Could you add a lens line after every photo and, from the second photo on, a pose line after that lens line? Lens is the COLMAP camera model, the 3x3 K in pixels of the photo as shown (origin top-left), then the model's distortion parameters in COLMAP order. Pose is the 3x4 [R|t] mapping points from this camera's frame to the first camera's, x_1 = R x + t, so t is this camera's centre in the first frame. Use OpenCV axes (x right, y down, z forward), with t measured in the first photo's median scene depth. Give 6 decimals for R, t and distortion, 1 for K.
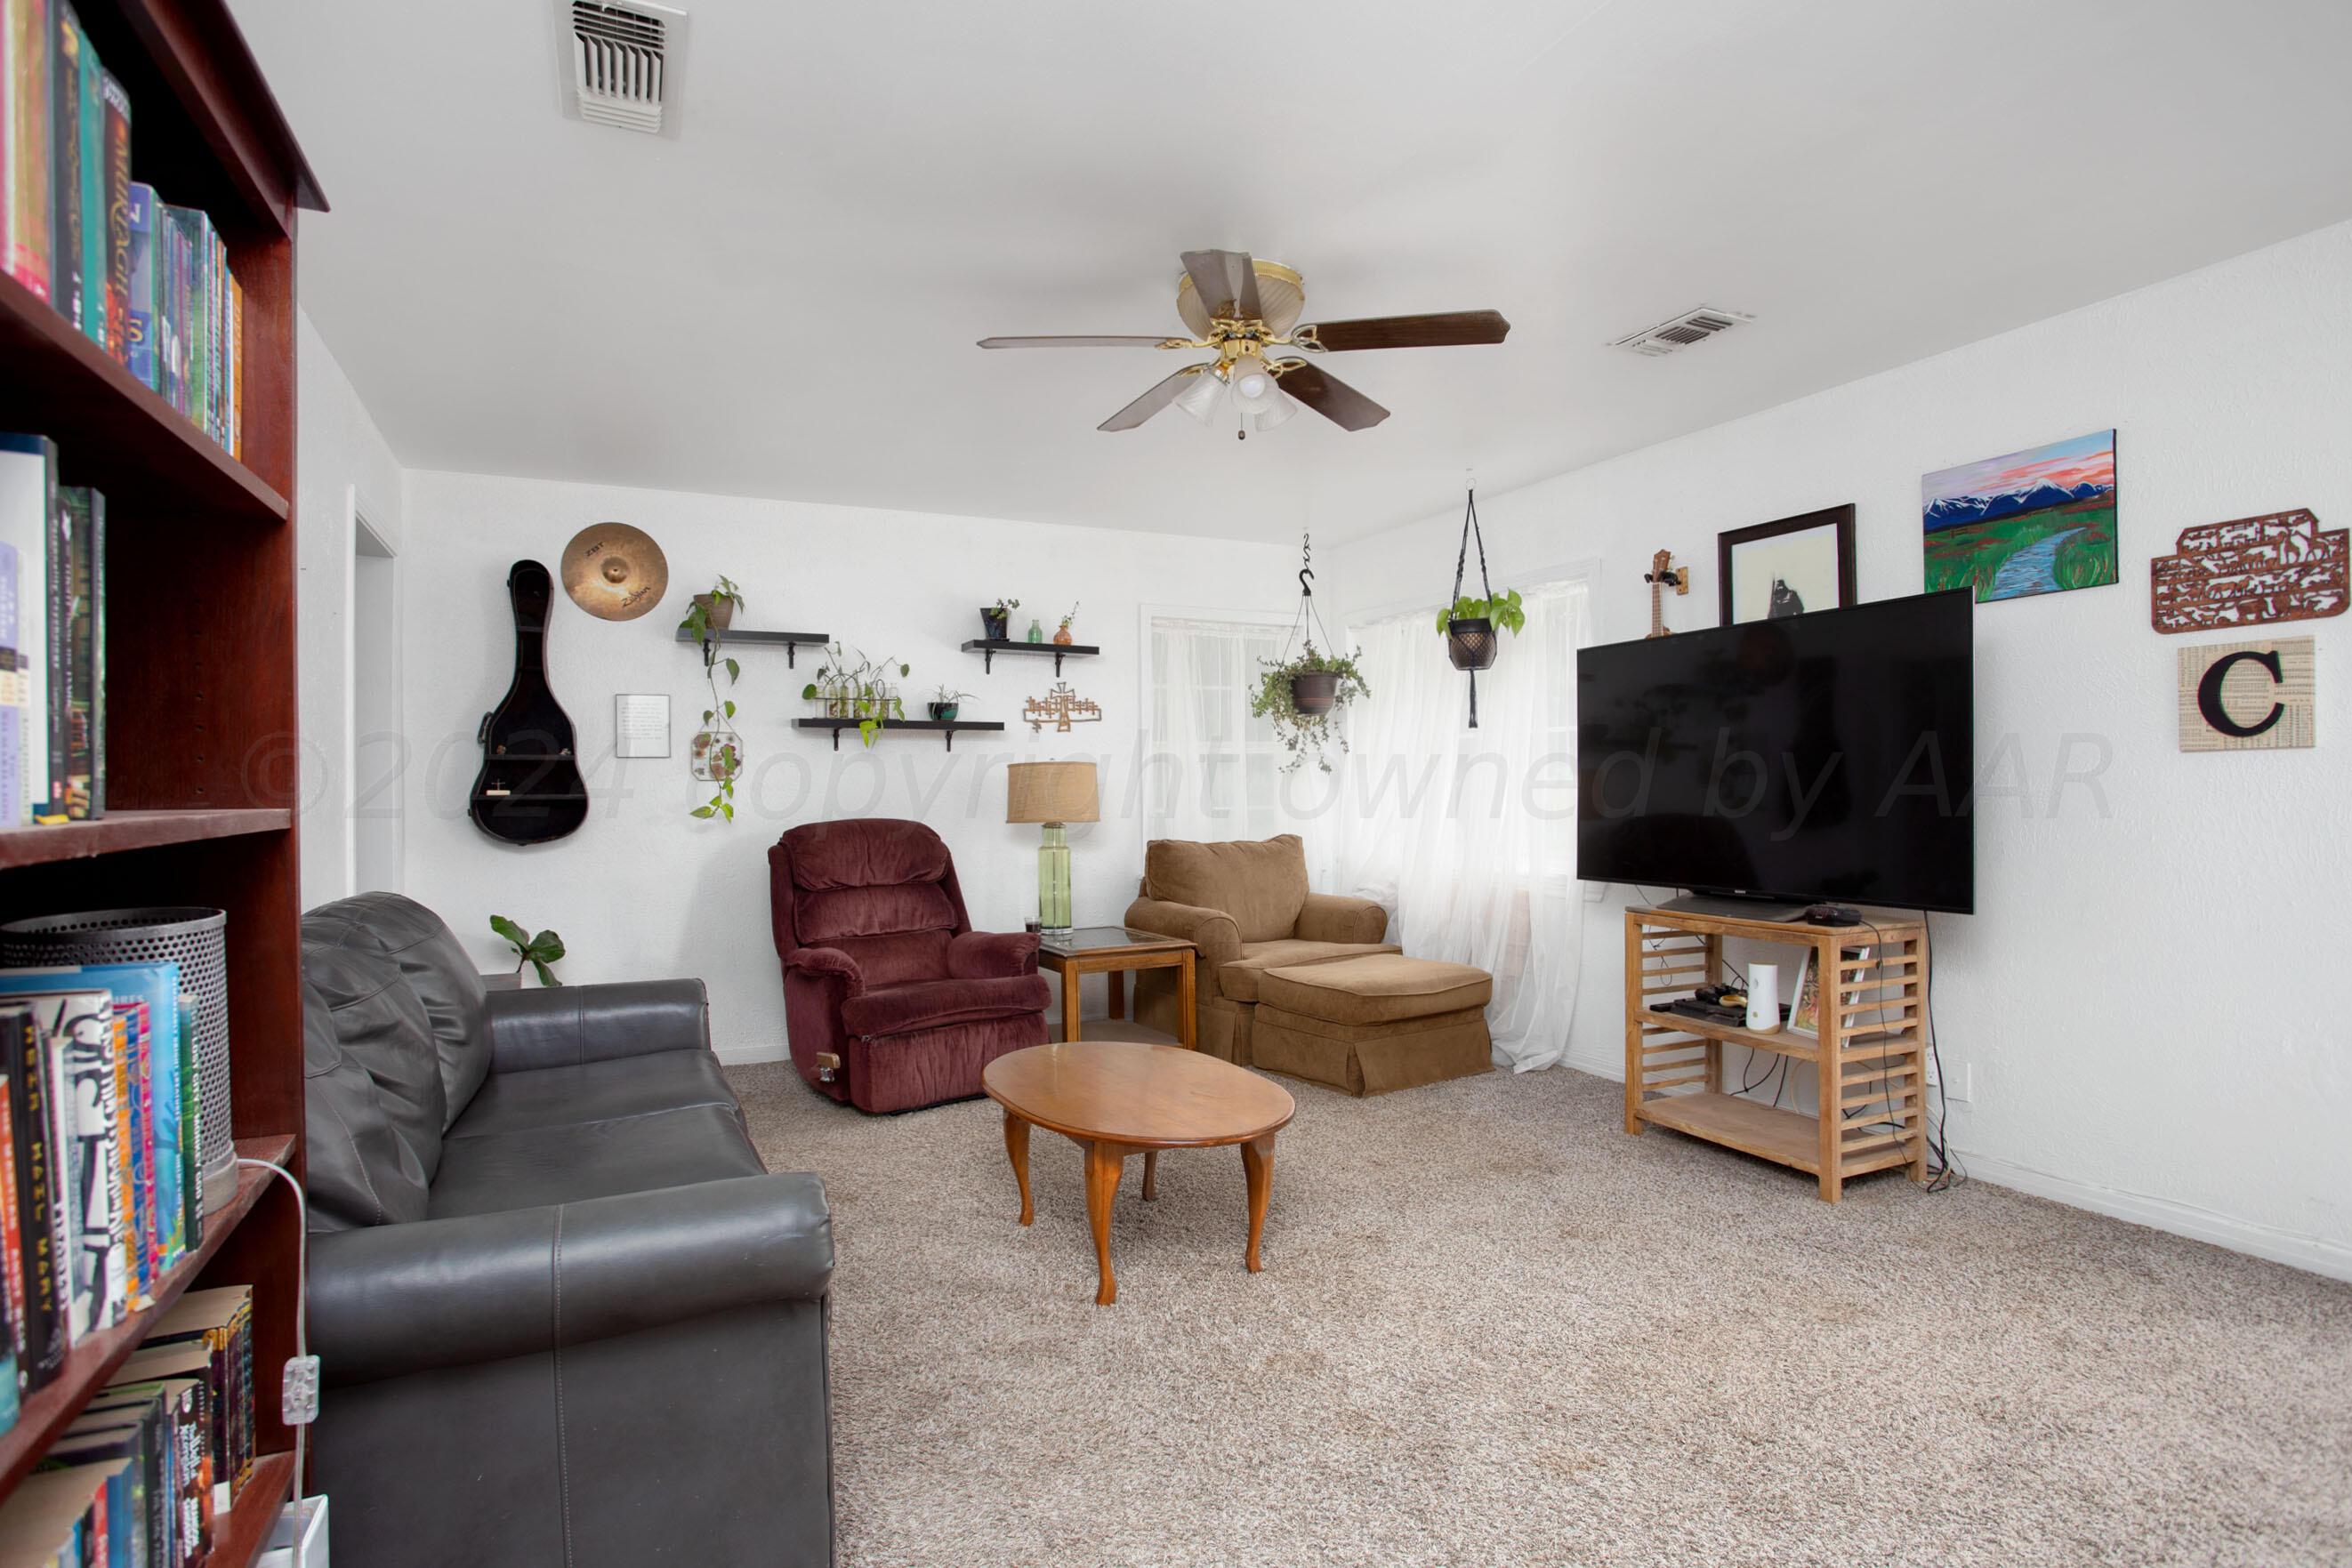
lens RADIAL K [[1204.8, 0, 1176.0], [0, 1204.8, 784.0], [0, 0, 1]] dist [0.000844, 0.000796]
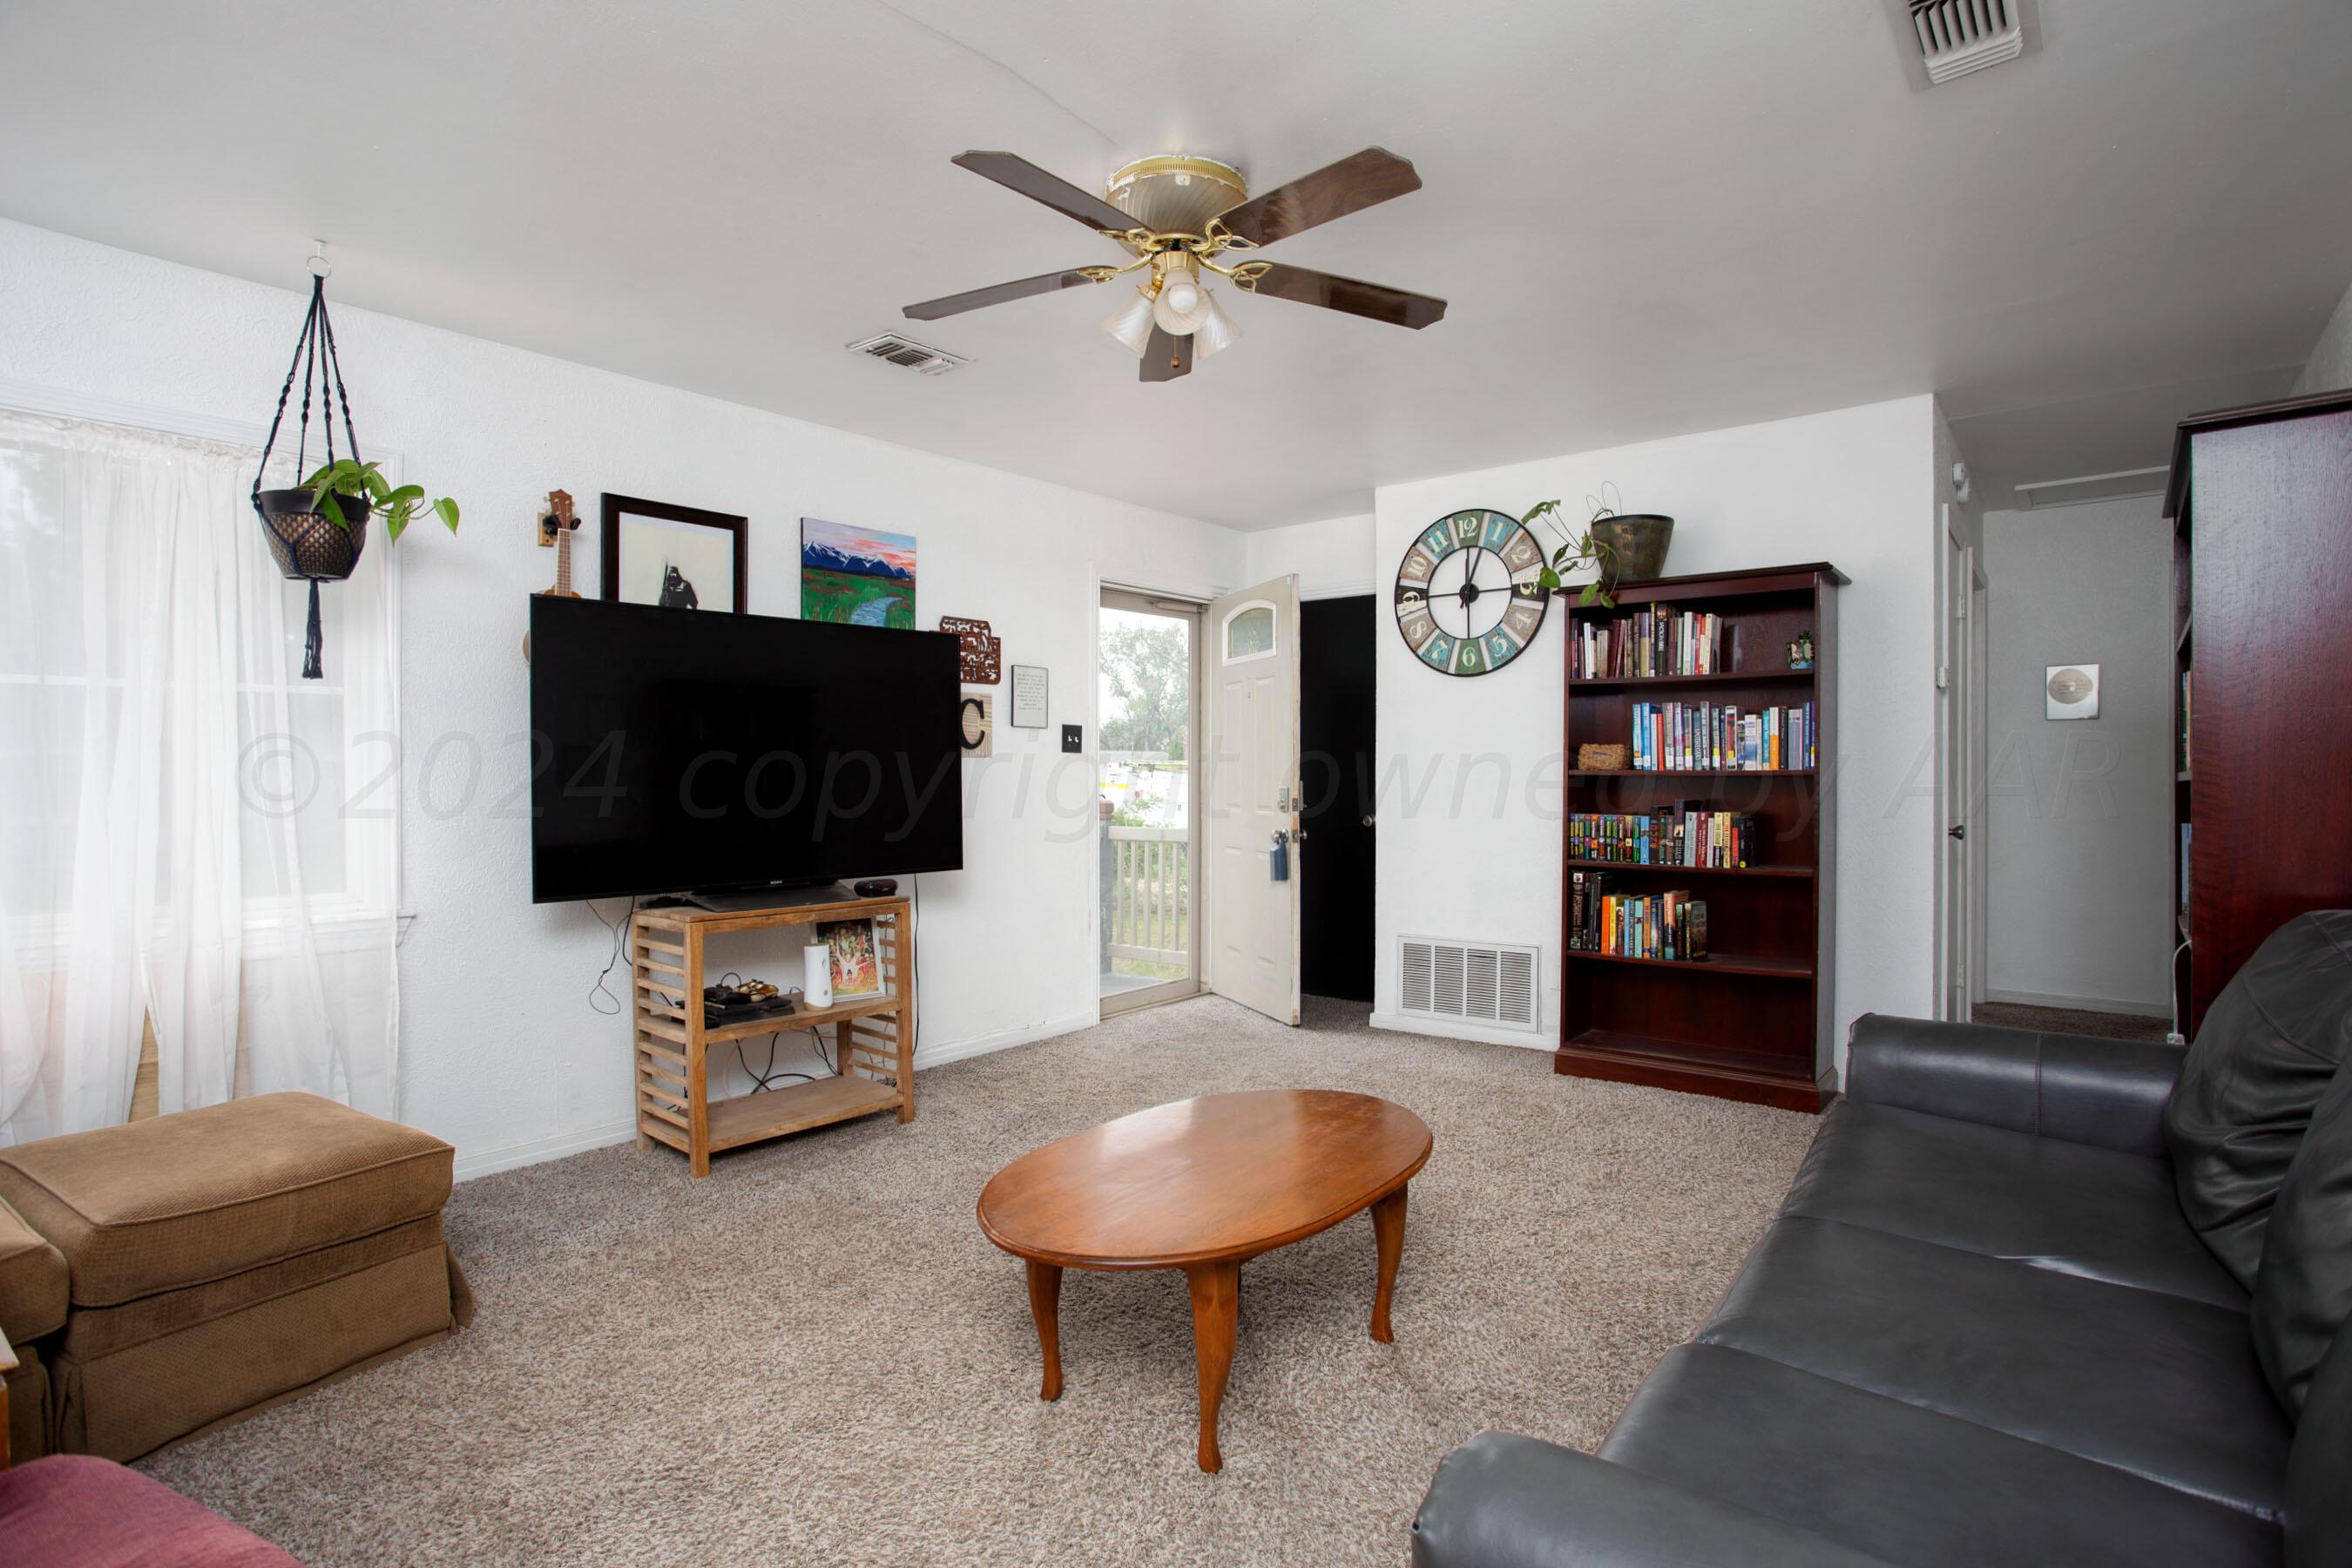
lens RADIAL K [[1204.9, 0, 1176.0], [0, 1204.9, 784.0], [0, 0, 1]] dist [0.000844, 0.000796]
pose [[-0.399181, -0.005807, 0.916854, -0.608840], [-0.002365, 0.999983, 0.005304, -0.000419], [-0.916869, -0.000051, -0.399188, 1.119220]]
